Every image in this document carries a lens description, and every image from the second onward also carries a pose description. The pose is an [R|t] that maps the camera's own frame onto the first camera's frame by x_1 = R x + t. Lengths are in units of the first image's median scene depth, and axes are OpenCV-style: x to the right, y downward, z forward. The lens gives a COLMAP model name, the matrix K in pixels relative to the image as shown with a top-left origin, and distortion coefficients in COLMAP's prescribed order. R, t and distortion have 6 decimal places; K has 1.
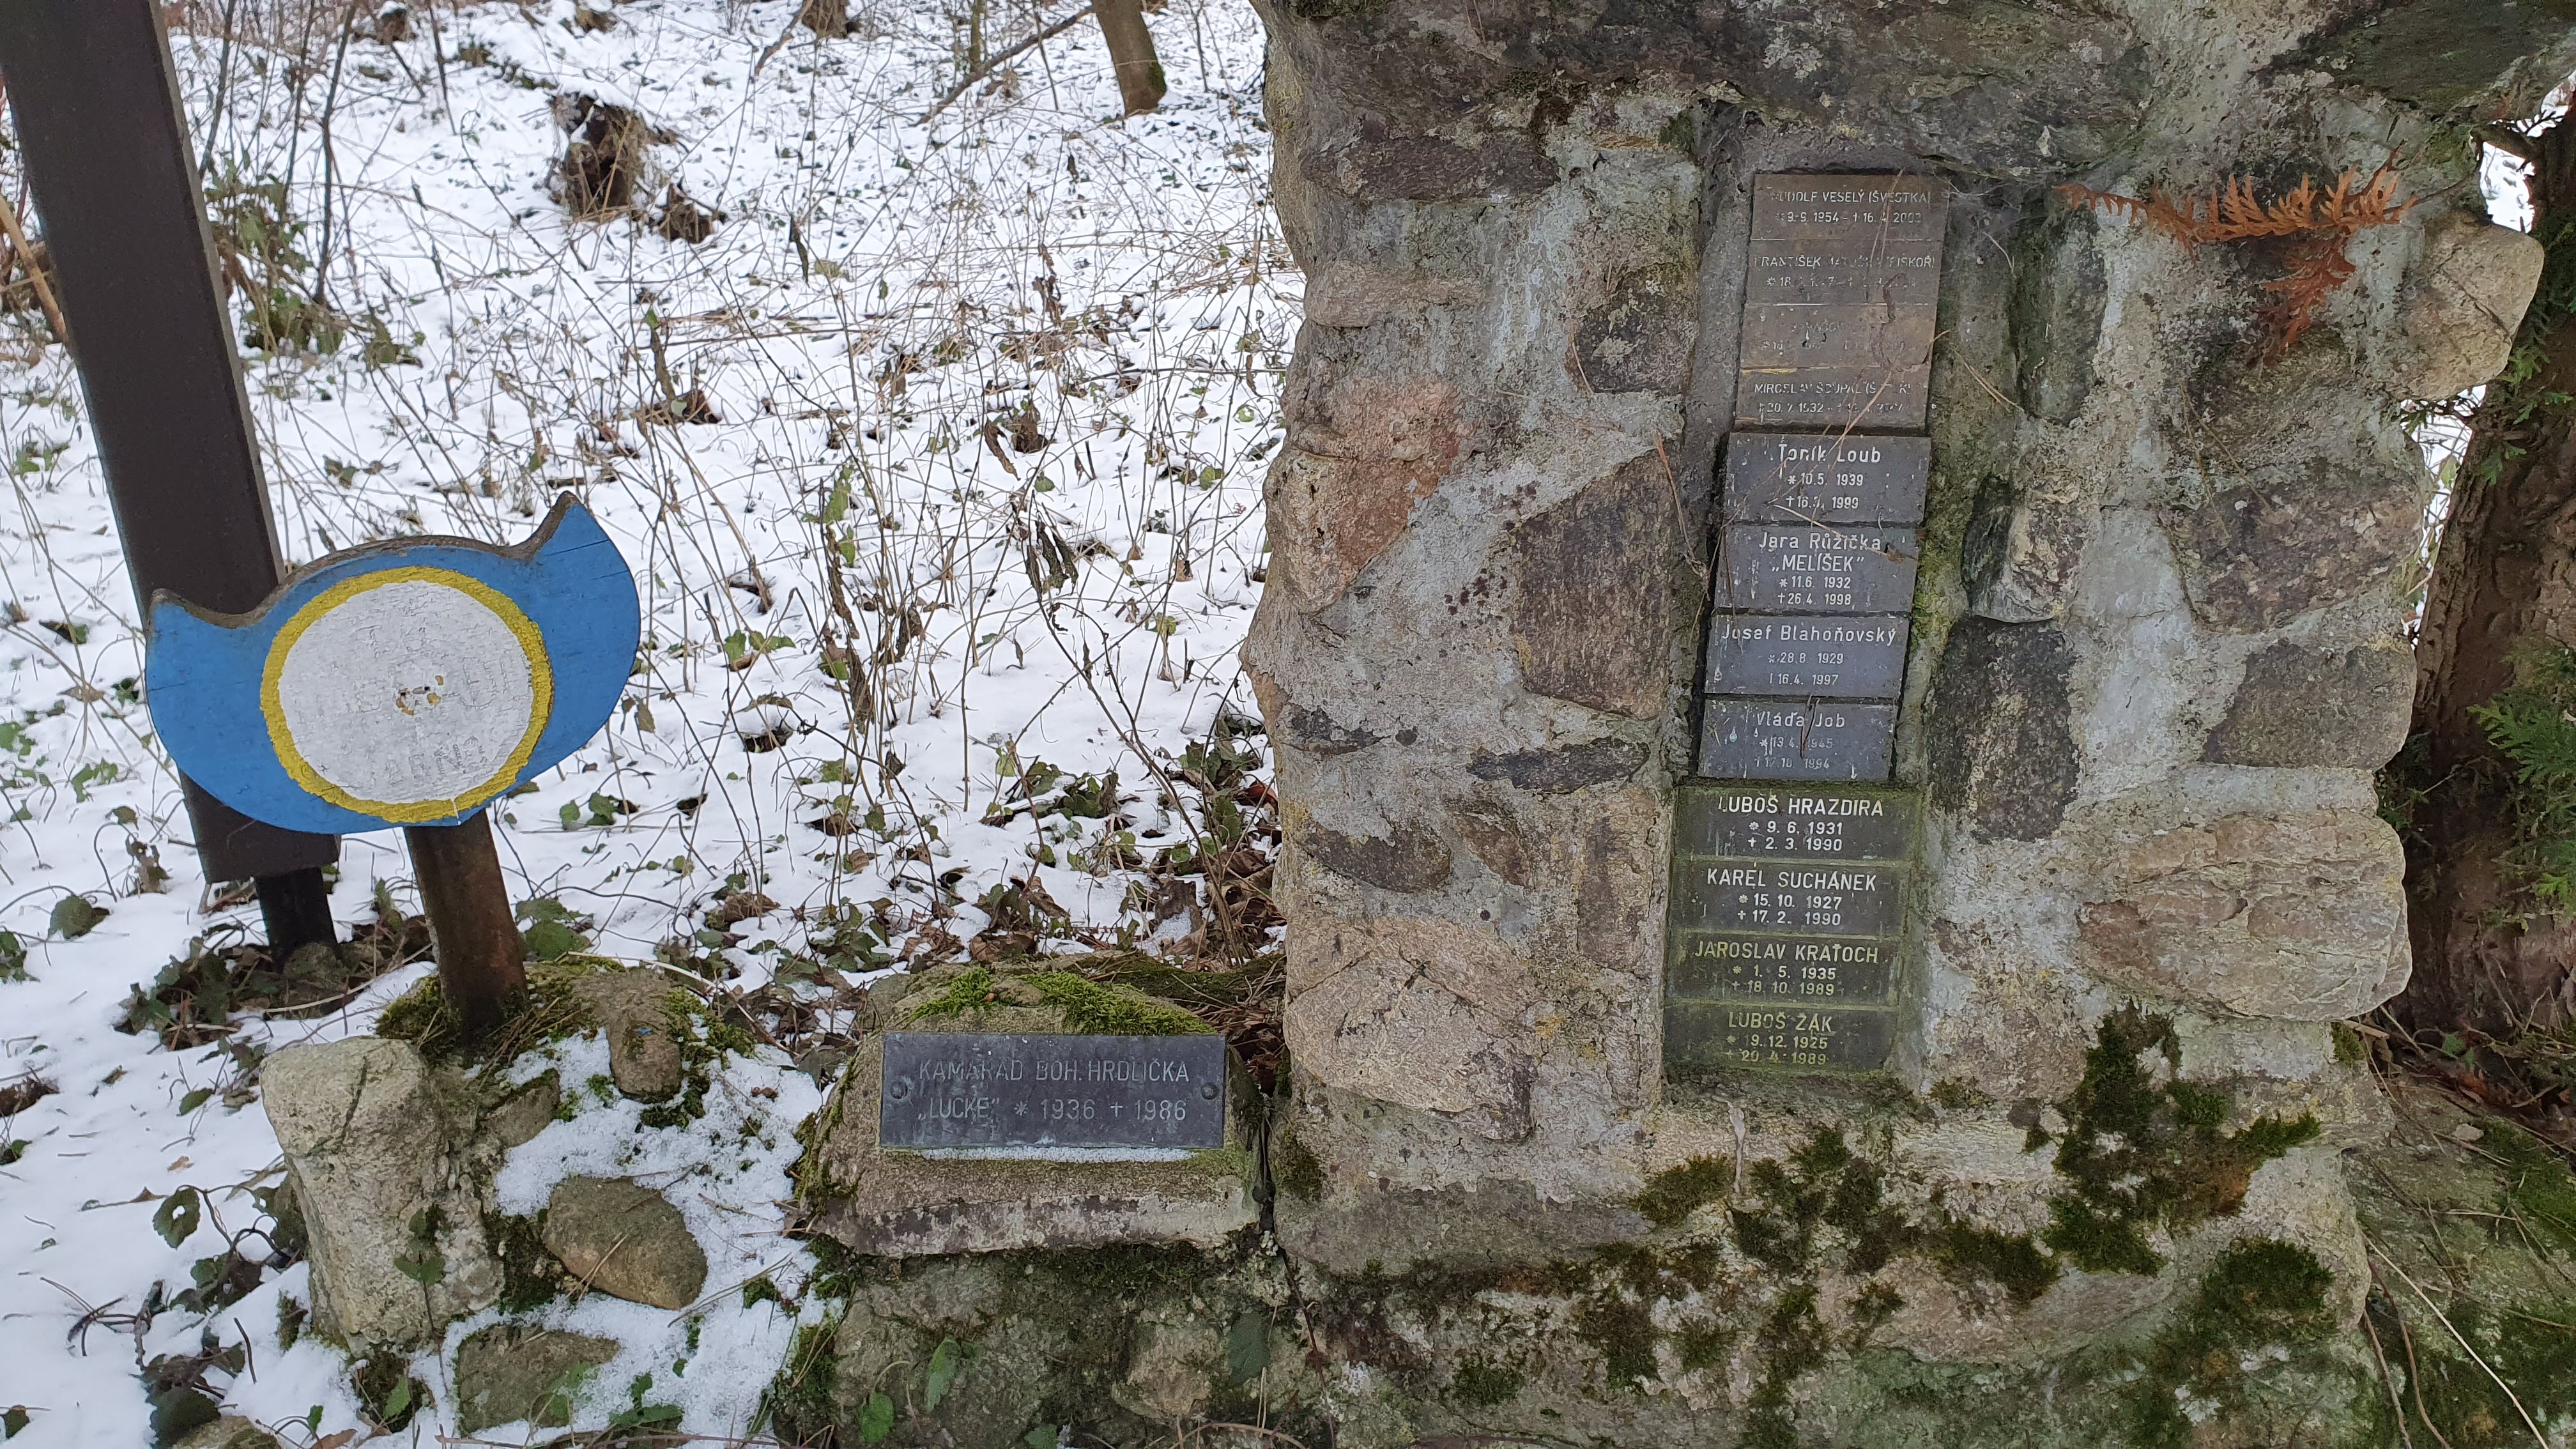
lens RADIAL K [[1873.0, 0, 1277.0], [0, 1873.0, 698.1], [0, 0, 1]] dist [0.157350, -0.369765]
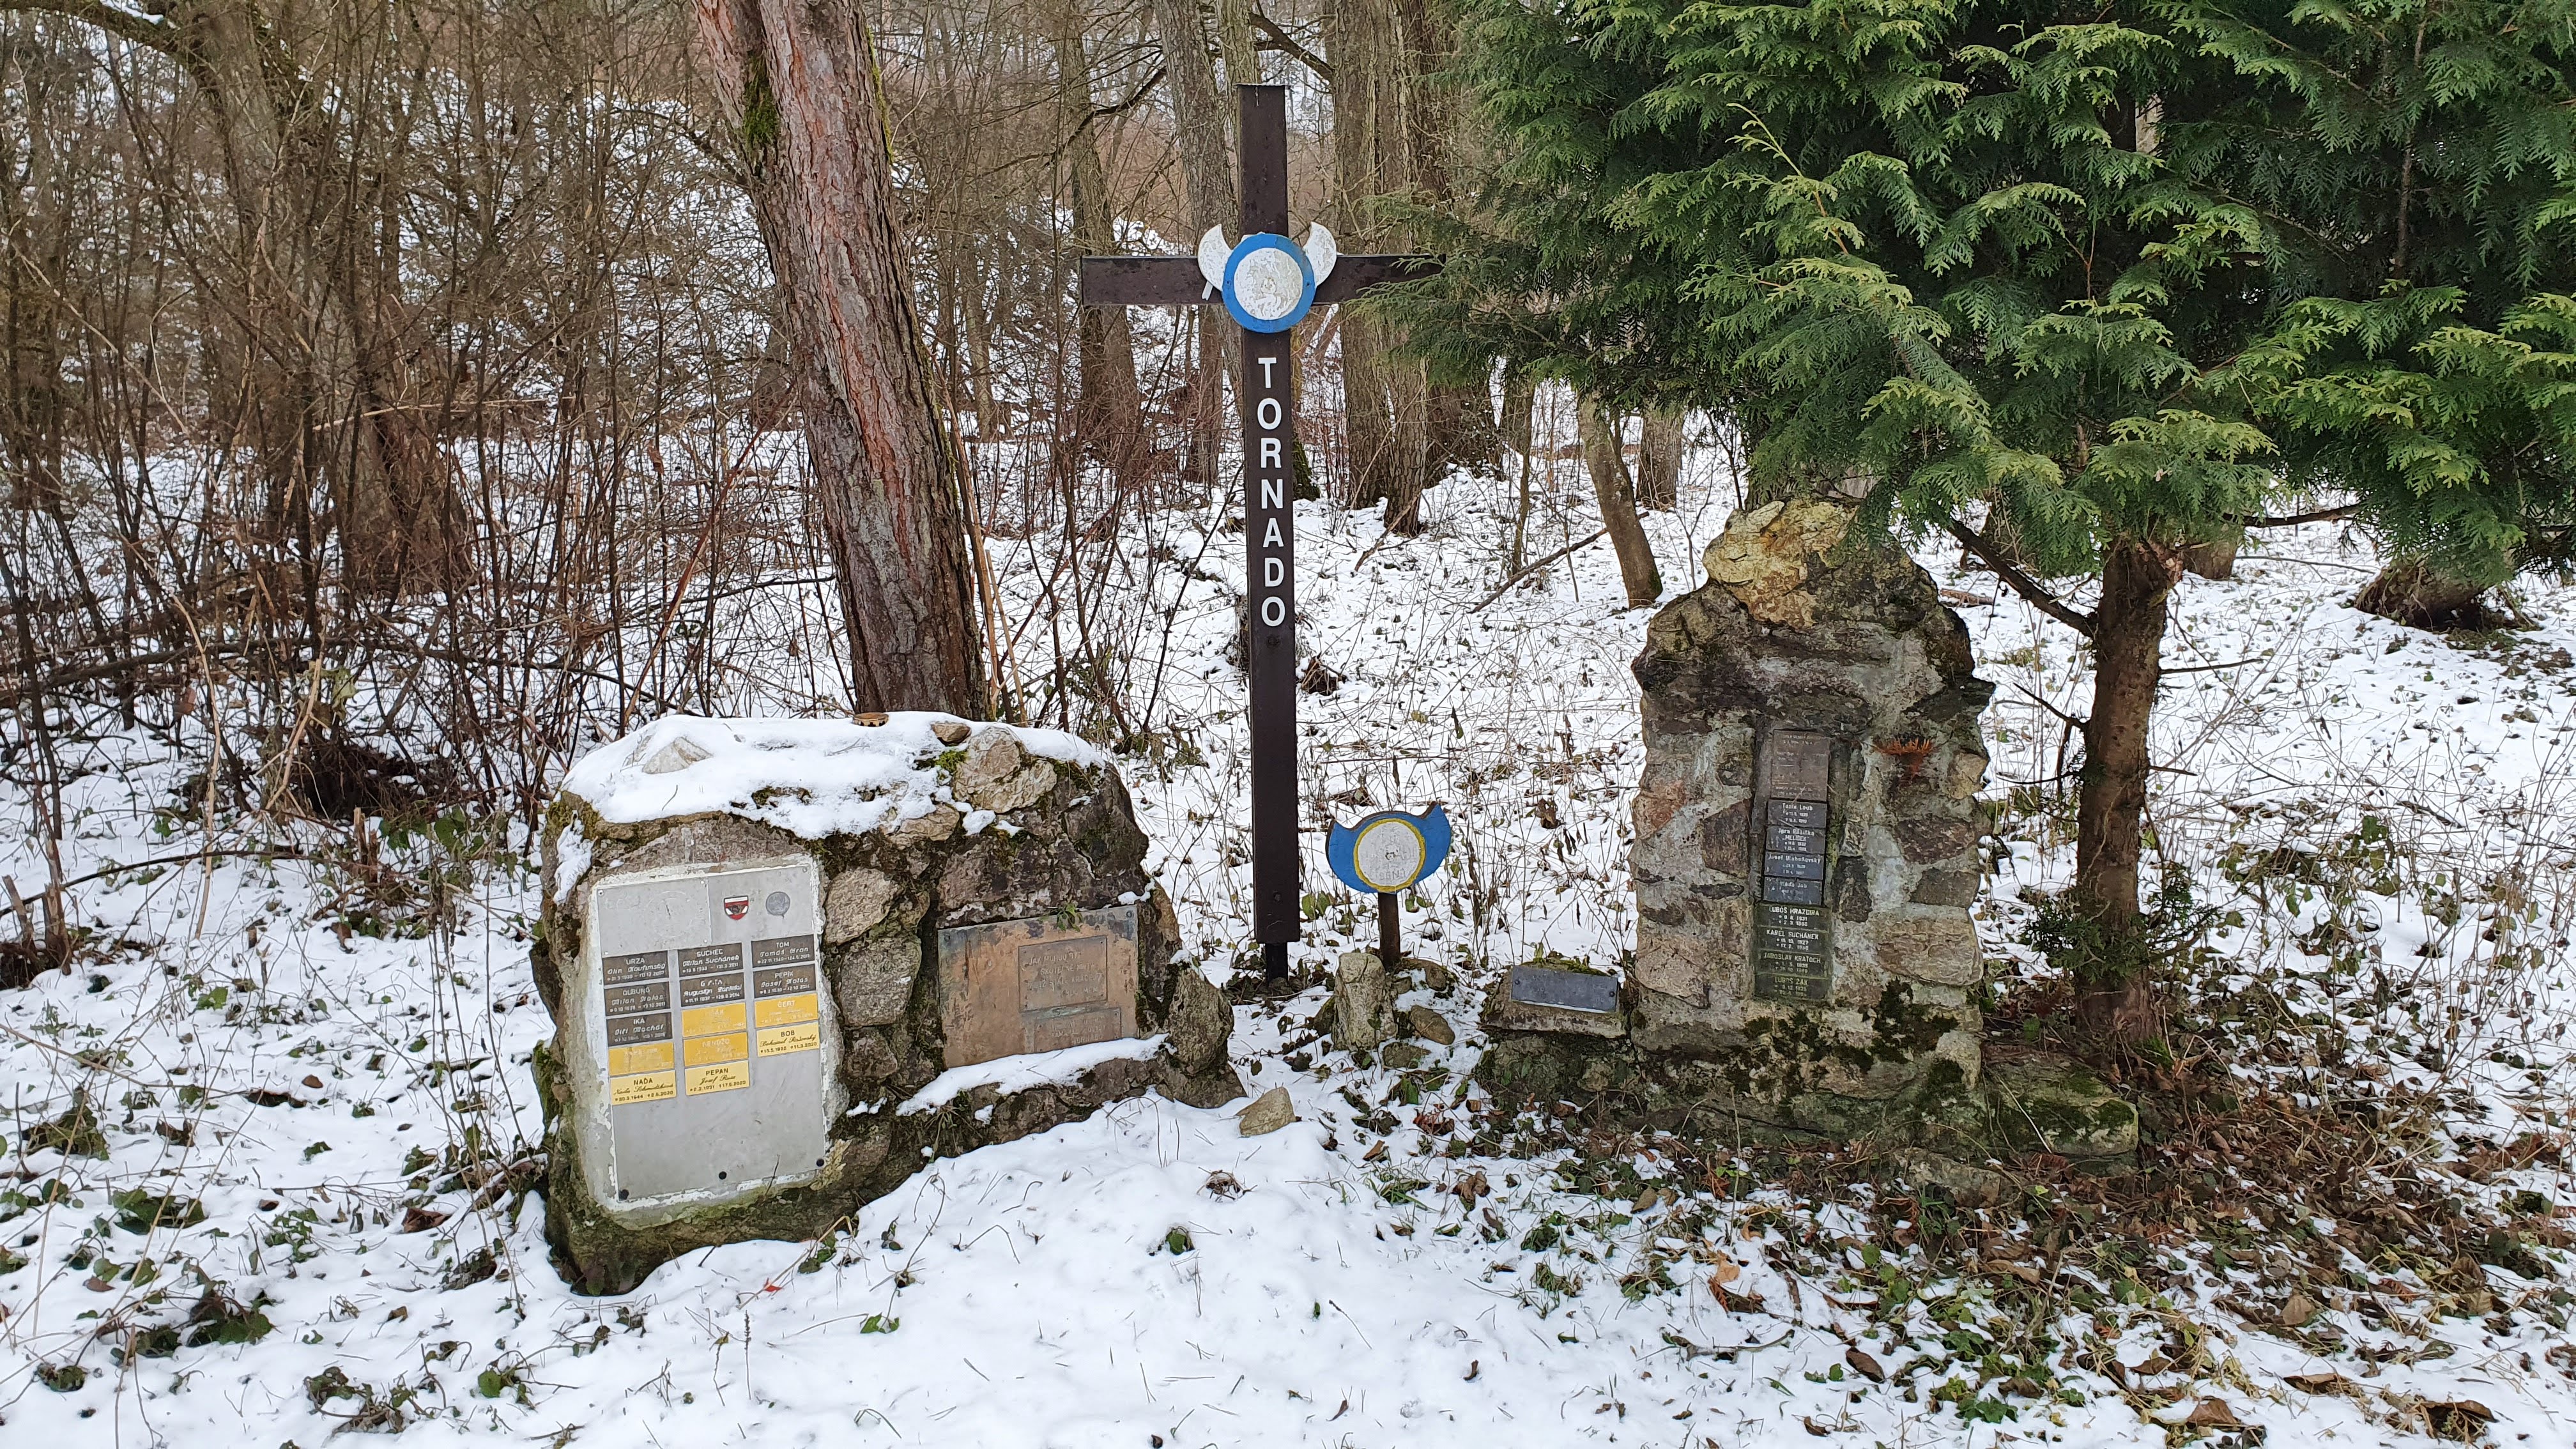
lens RADIAL K [[1873.0, 0, 1277.0], [0, 1873.0, 698.1], [0, 0, 1]] dist [0.157350, -0.369765]
pose [[0.964416, 0.036797, -0.261818, 0.244897], [-0.094532, 0.972797, -0.211492, 0.464286], [0.246913, 0.228716, 0.941660, -2.367016]]
